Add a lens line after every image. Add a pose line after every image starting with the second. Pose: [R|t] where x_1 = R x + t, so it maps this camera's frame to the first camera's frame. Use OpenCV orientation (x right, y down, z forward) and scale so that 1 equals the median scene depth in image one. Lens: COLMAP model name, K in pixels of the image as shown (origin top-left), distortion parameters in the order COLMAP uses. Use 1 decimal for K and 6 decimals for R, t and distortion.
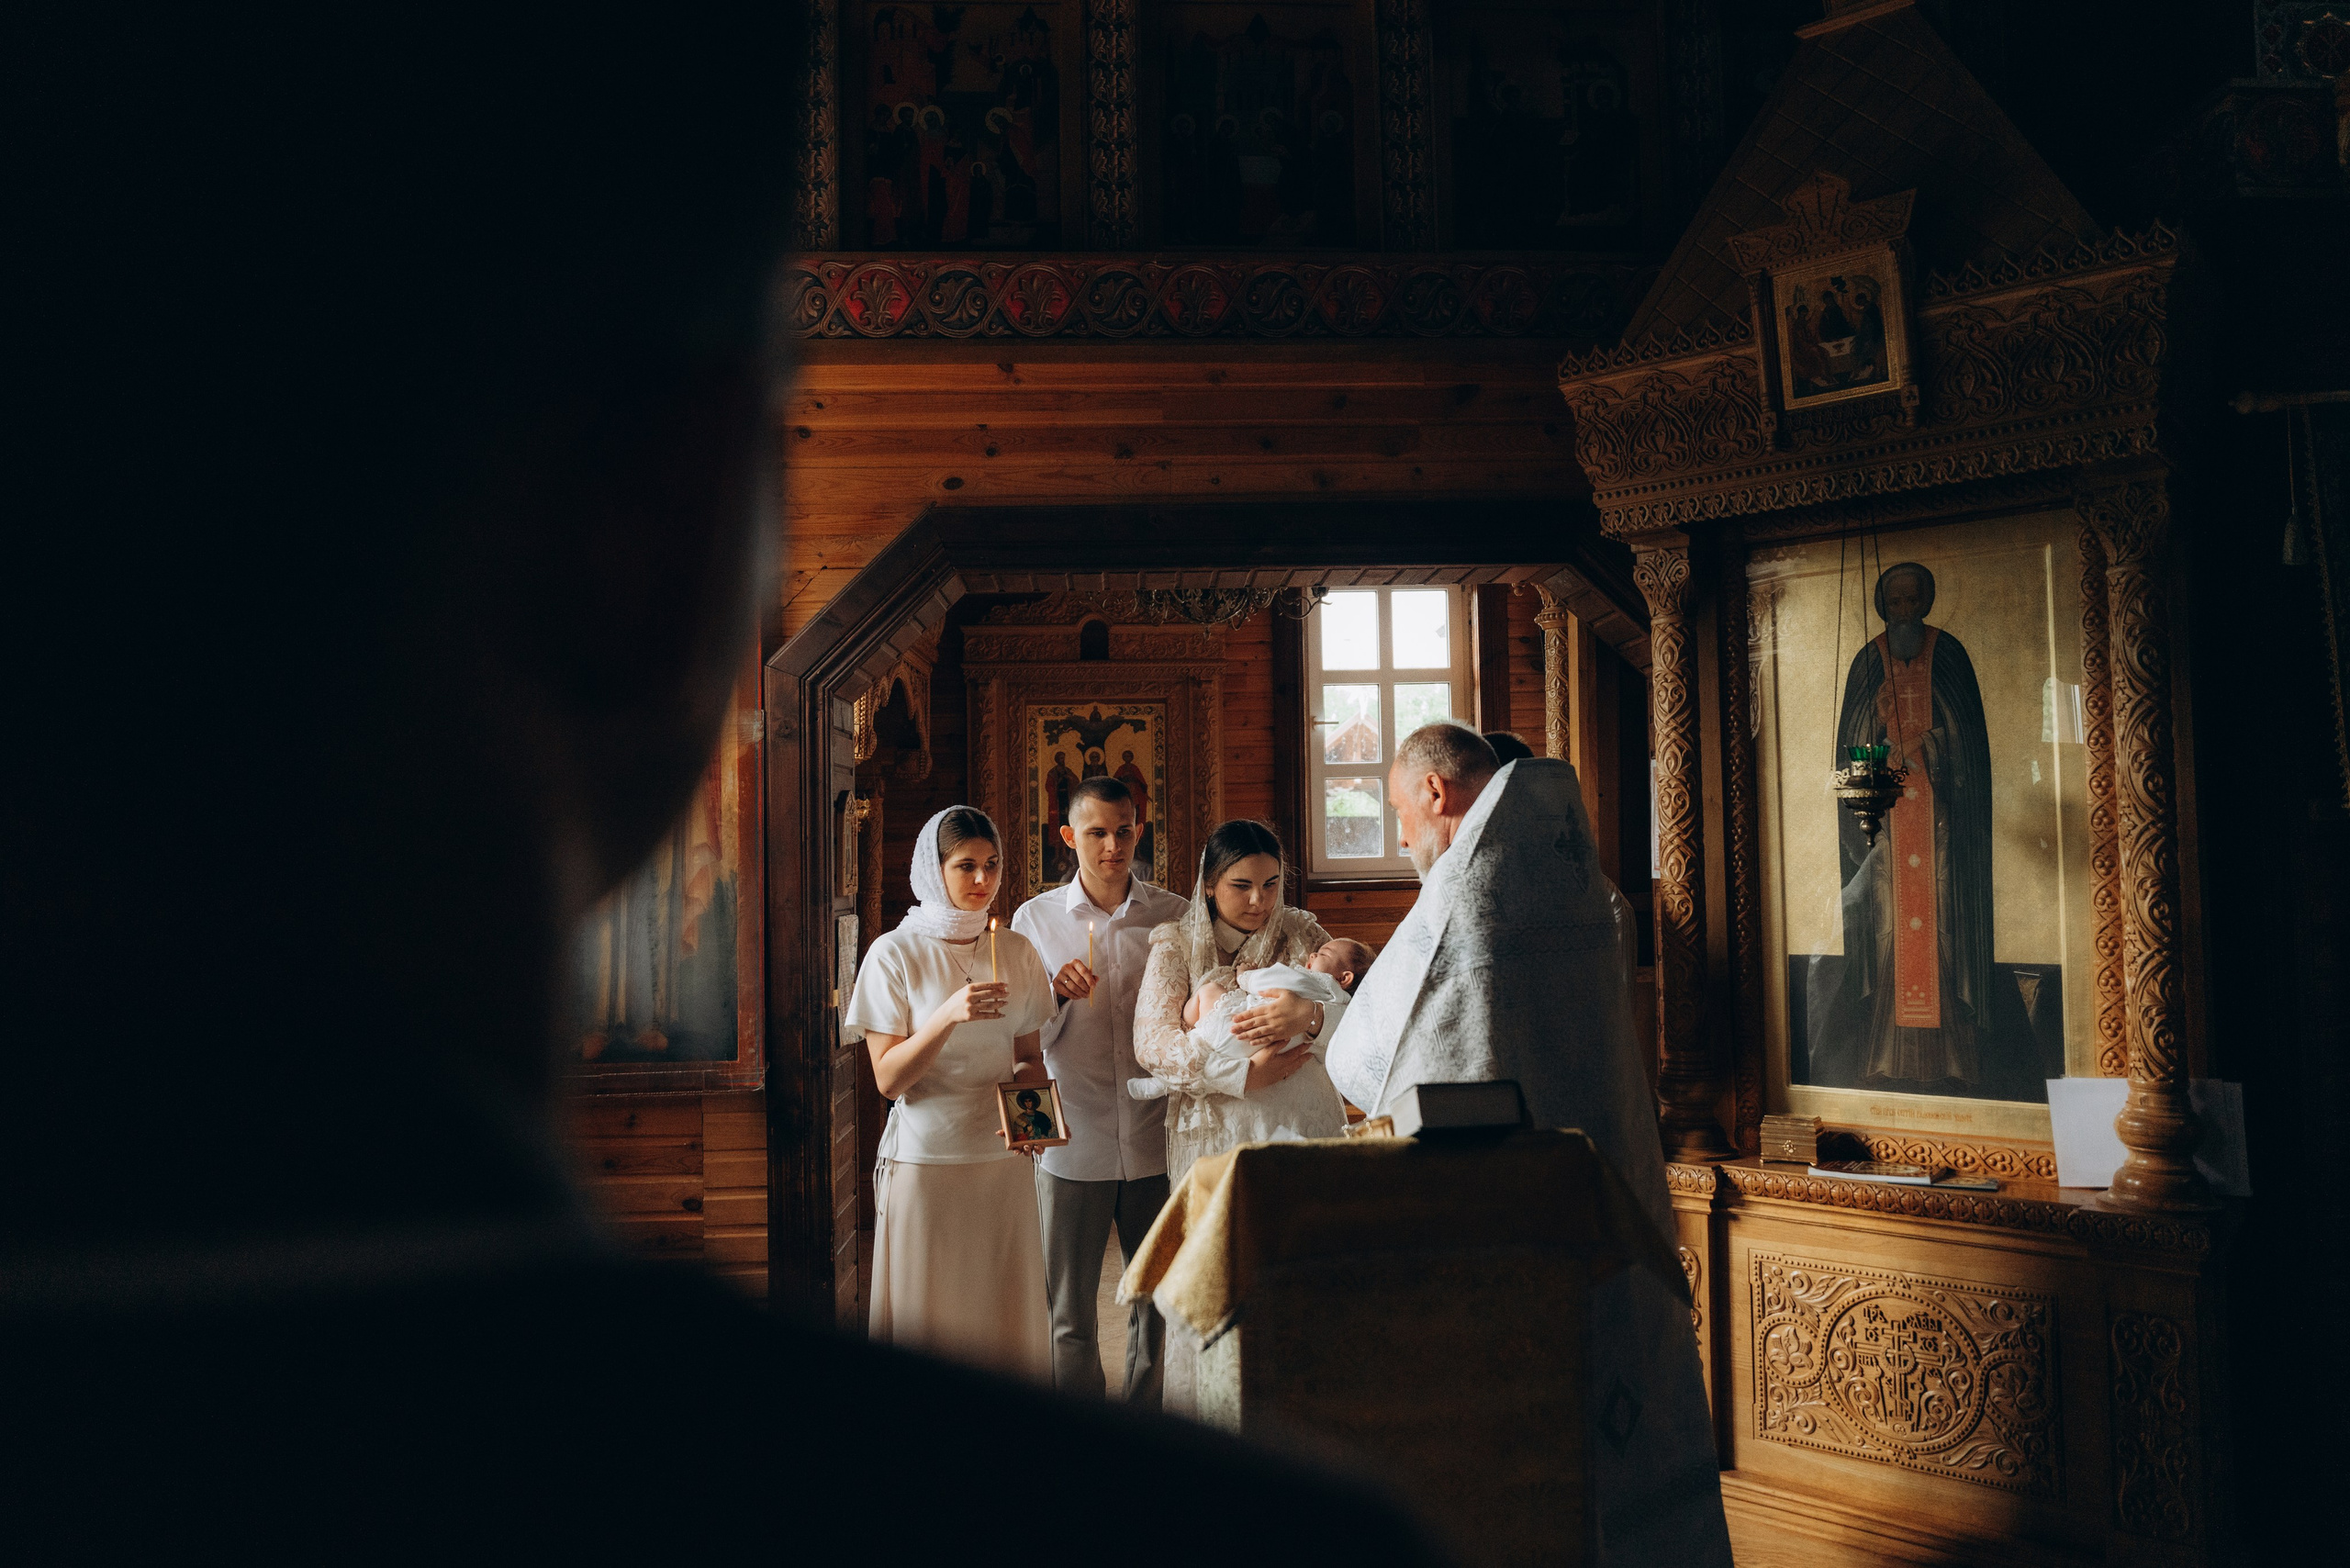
lens RADIAL K [[1684.8, 0, 1166.7], [0, 1684.8, 775.7], [0, 0, 1]] dist [-0.014507, -0.004359]
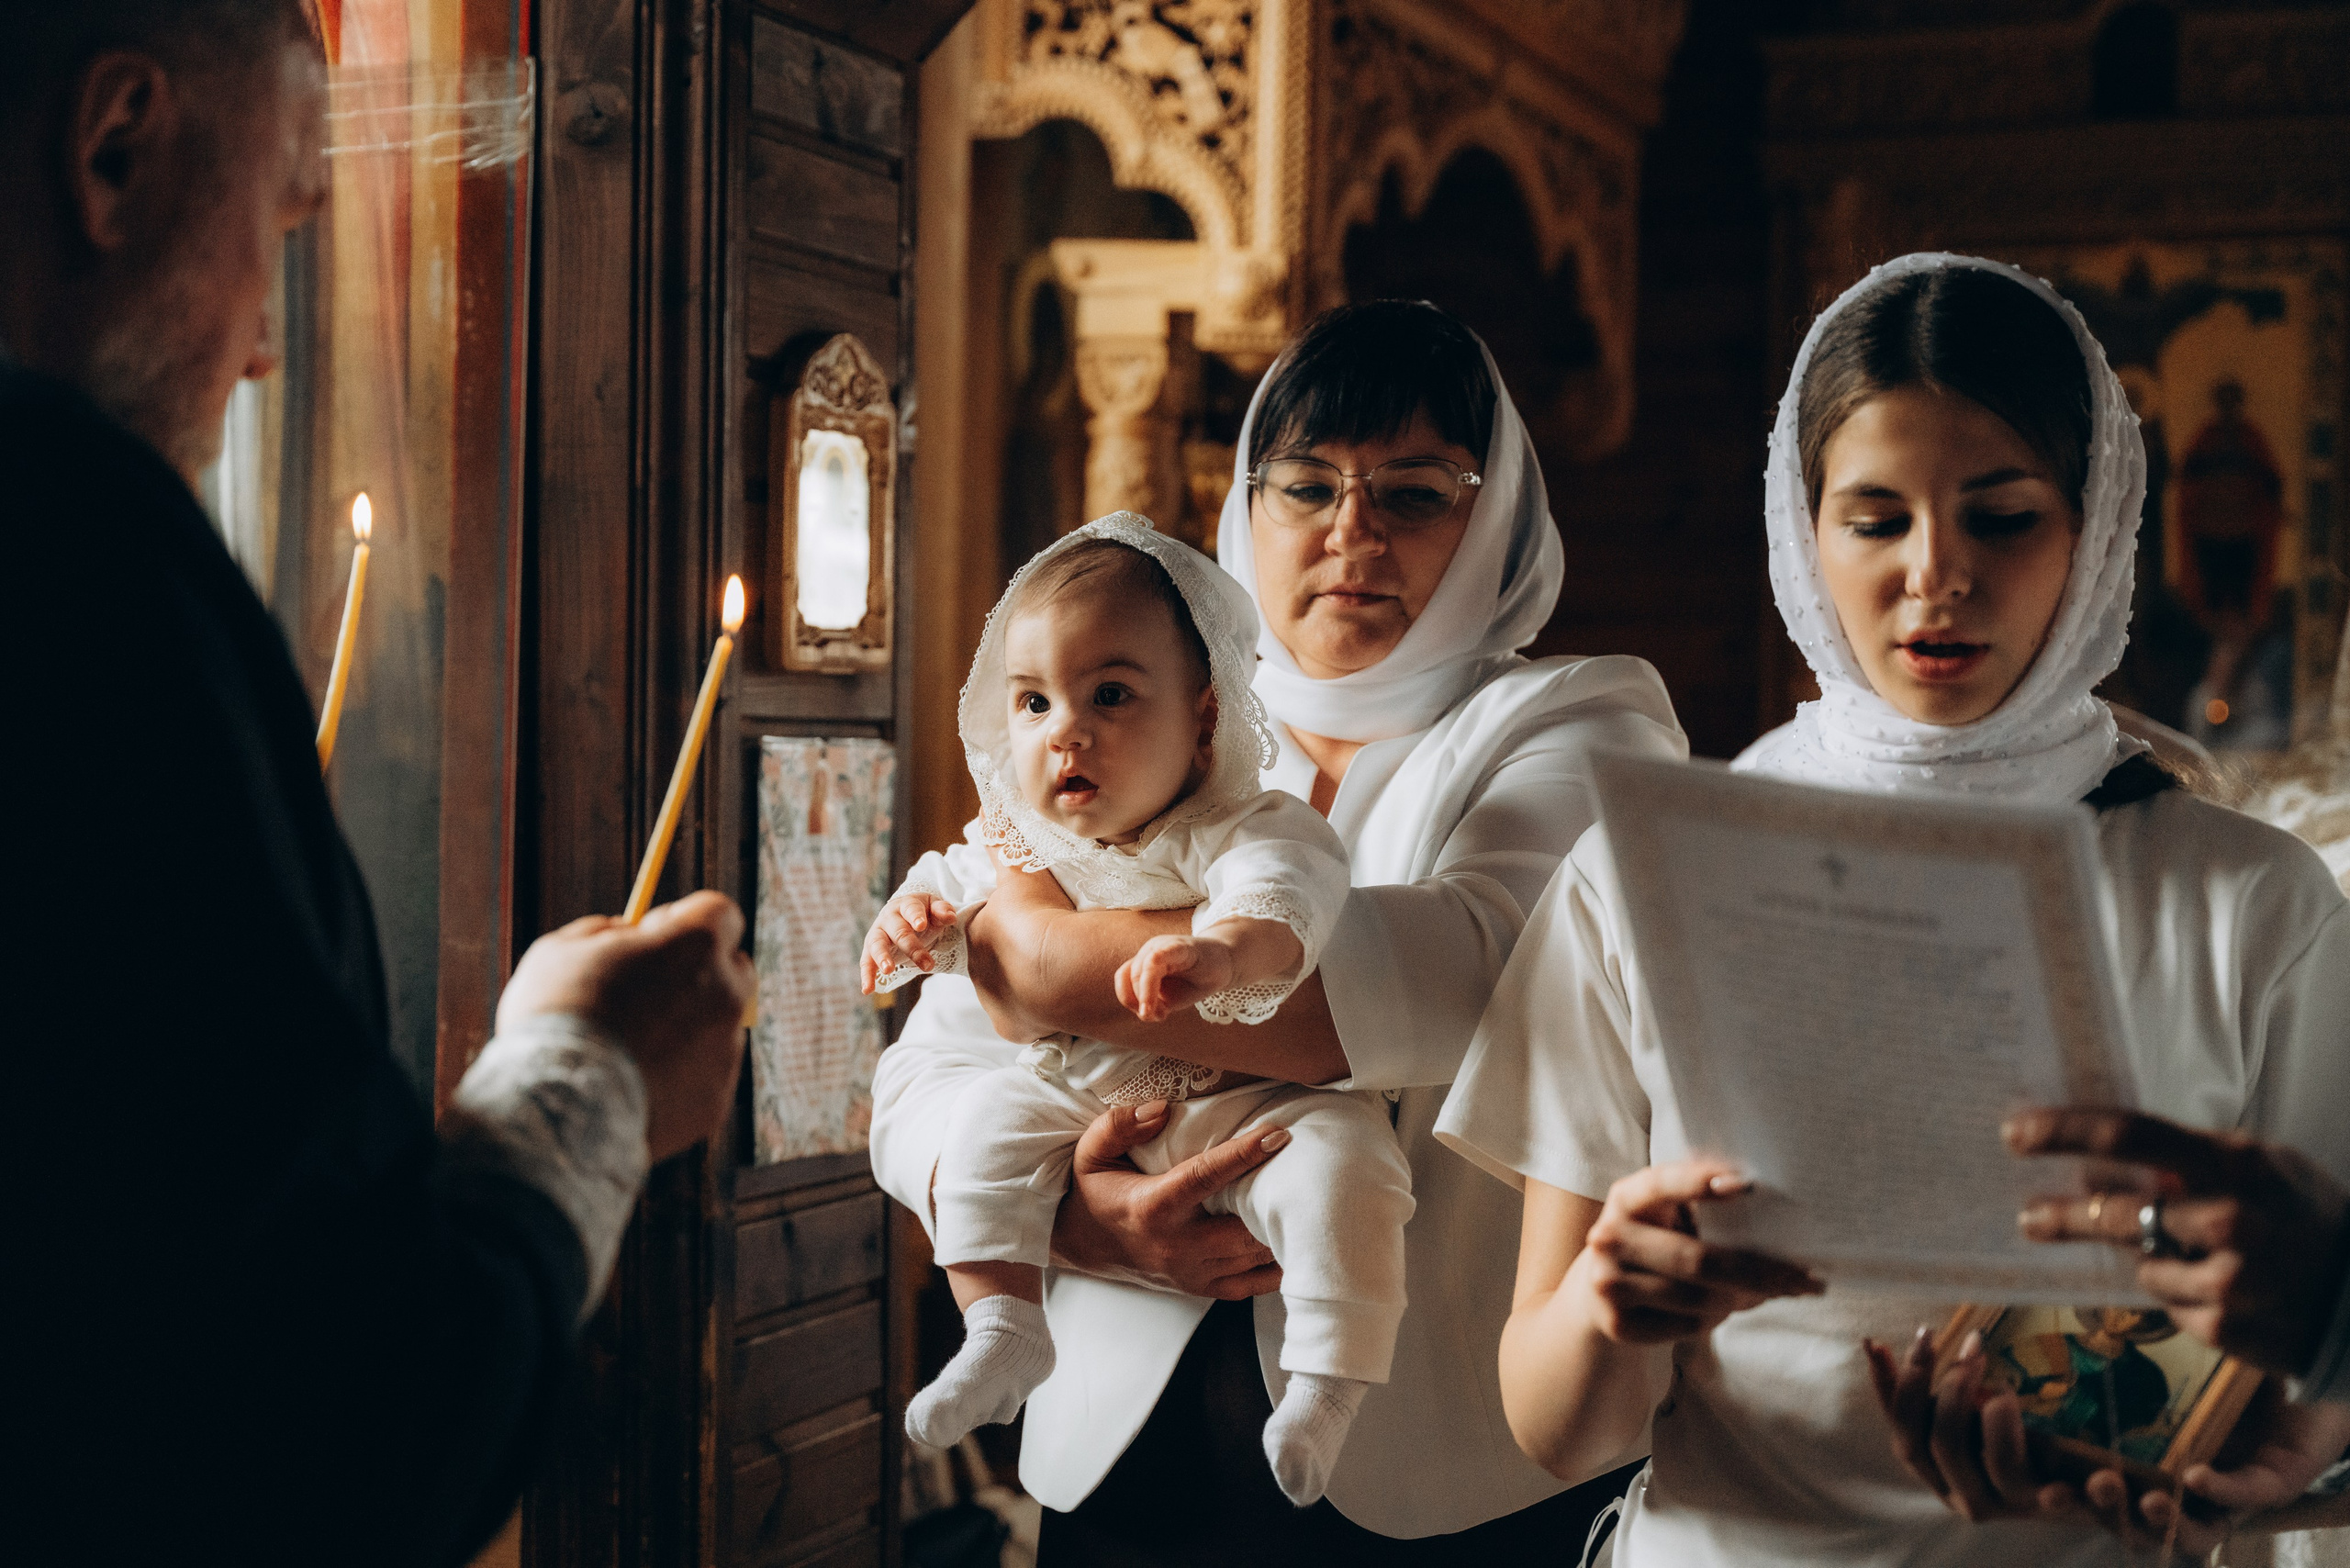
lens RADIAL K [[3612.7, 0, 1134.6], [0, 3612.7, 779.0], [0, 0, 1]] dist [0.047309, 0.000000]
pose [[0.921660, 0.032107, -0.386667, 0.124342], [-0.009973, 0.998201, 0.059115, 0.052275], [0.387869, -0.050627, 0.920323, 0.427960]]
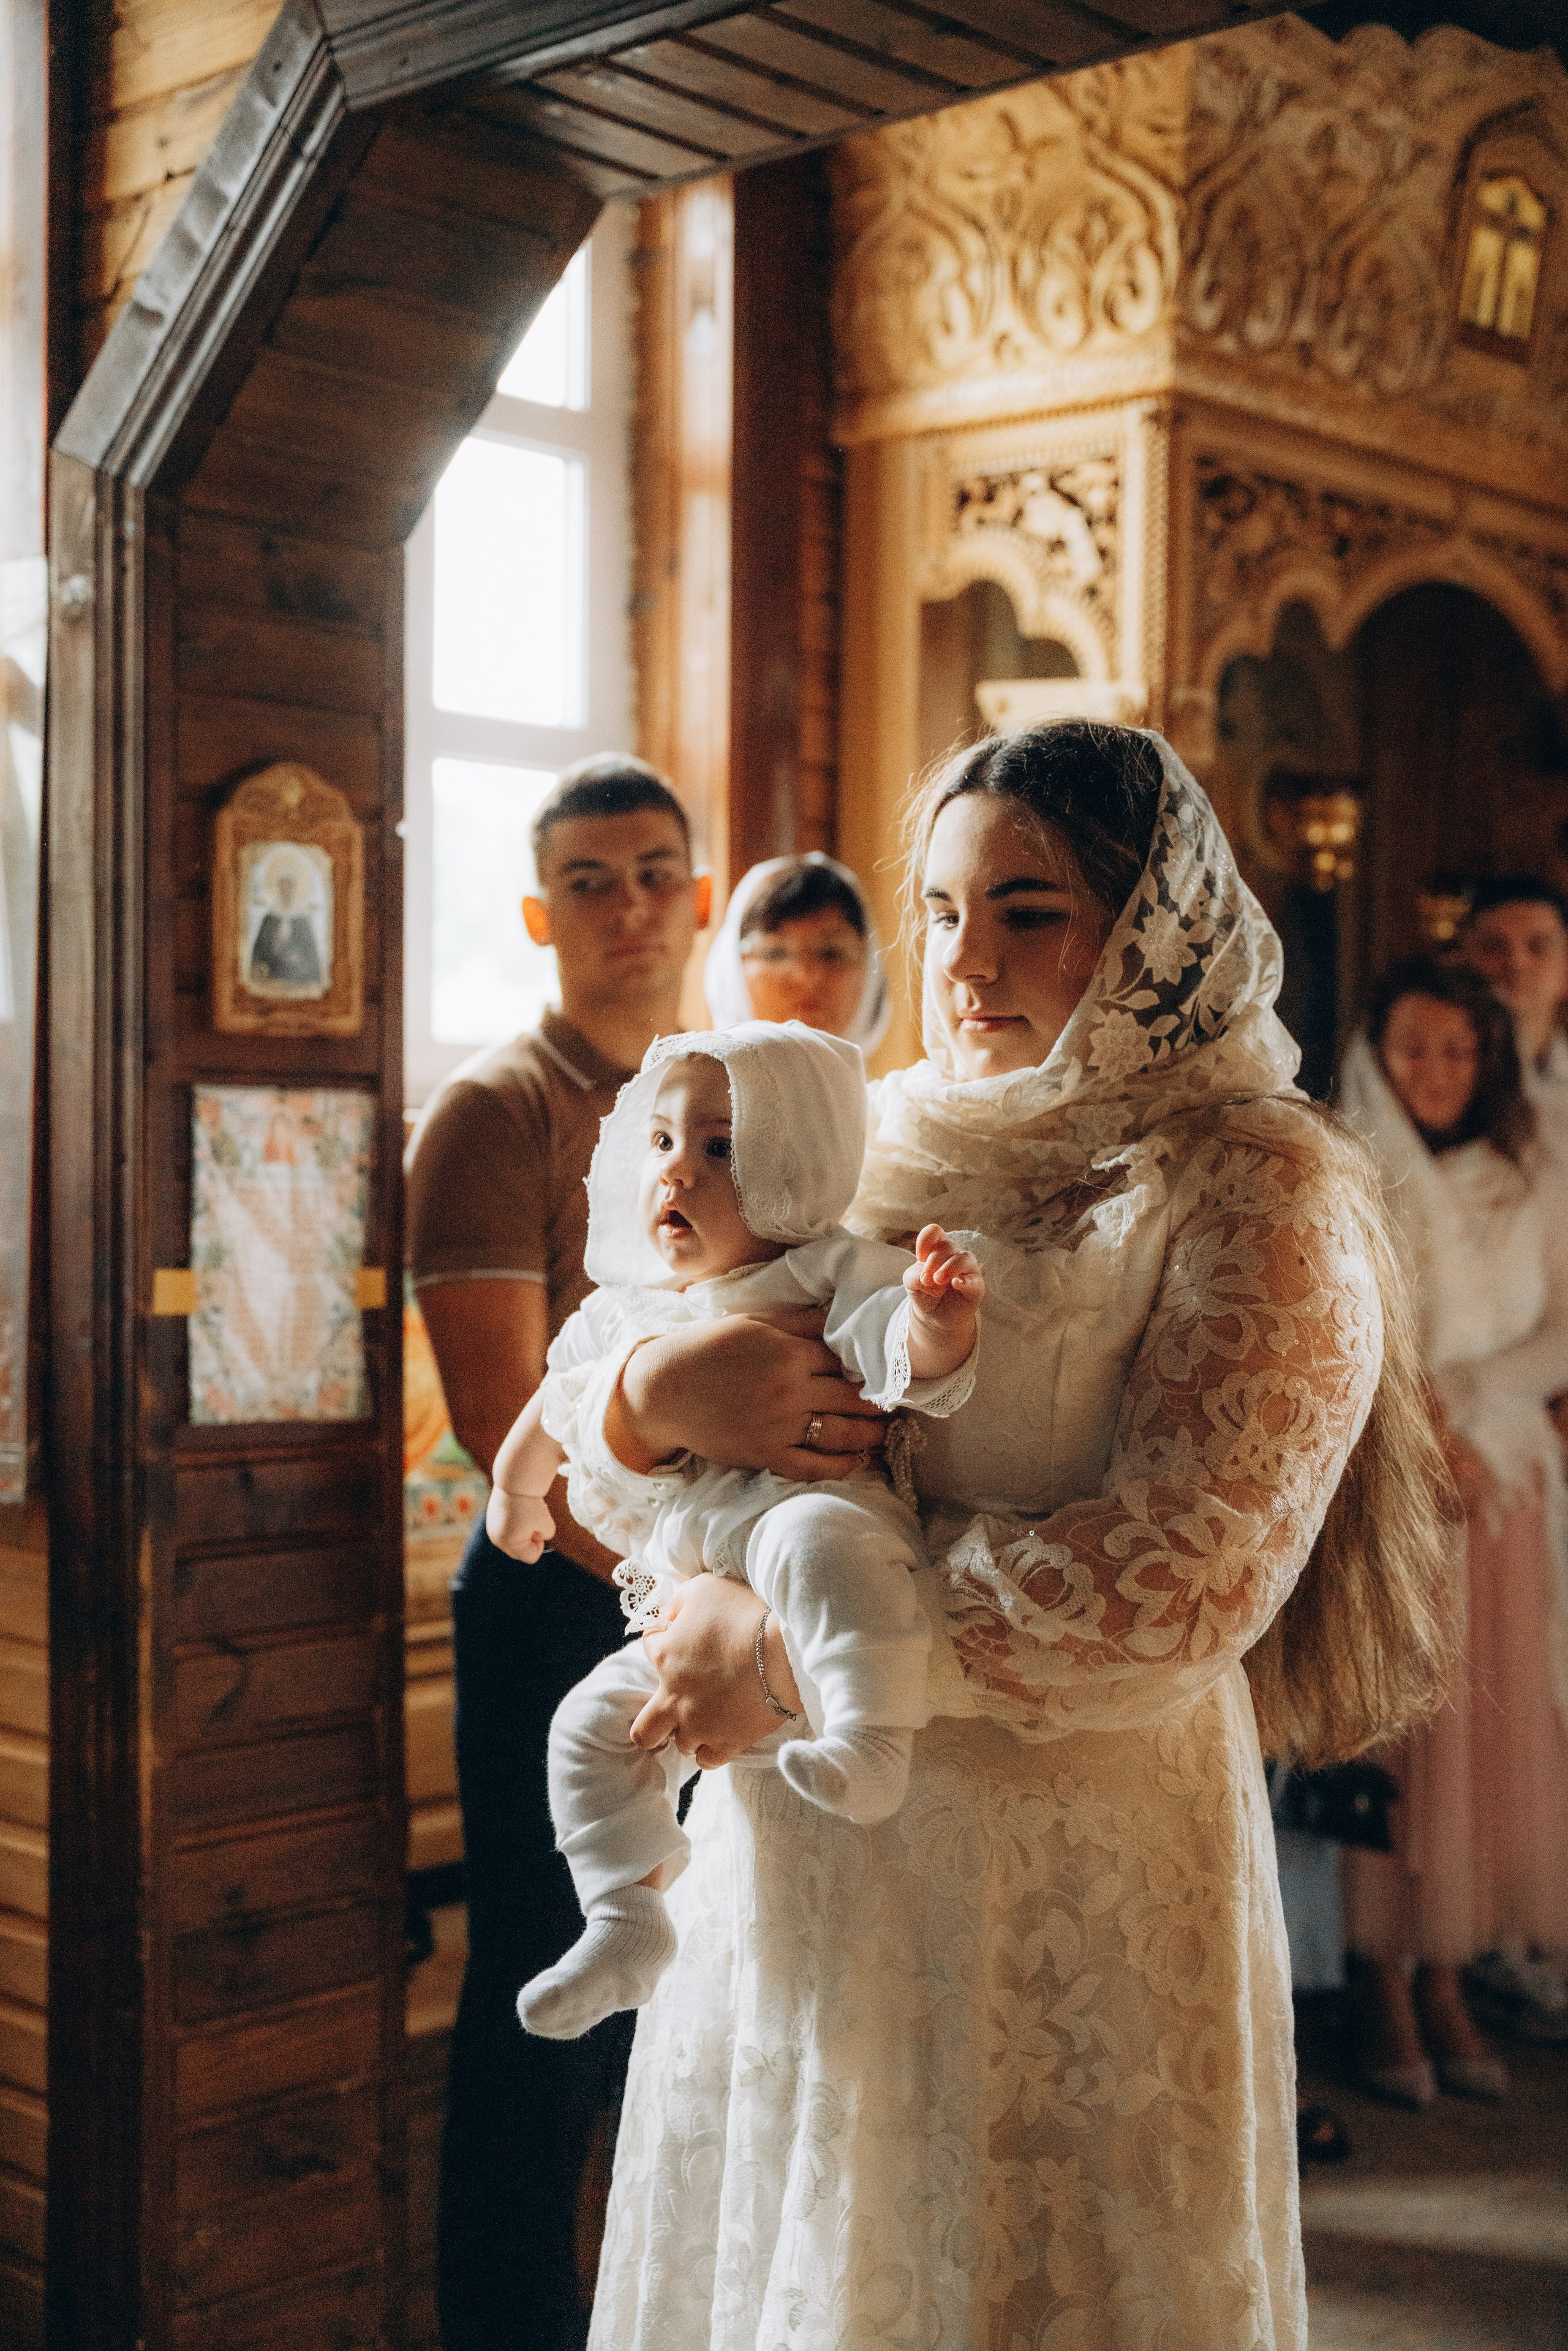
lens RADIAL K [[3126.1, 0, 762.9], [0, 3126.1, 1164.6], [0, 0, 1]] dist [0.056083, 0.000000]
pose [[0.722086, 0.033951, -0.690969, 0.407776], [0.005946, 0.998454, 0.055273, 0.063715], [0.691778, -0.044020, 0.720768, 0.580037]]
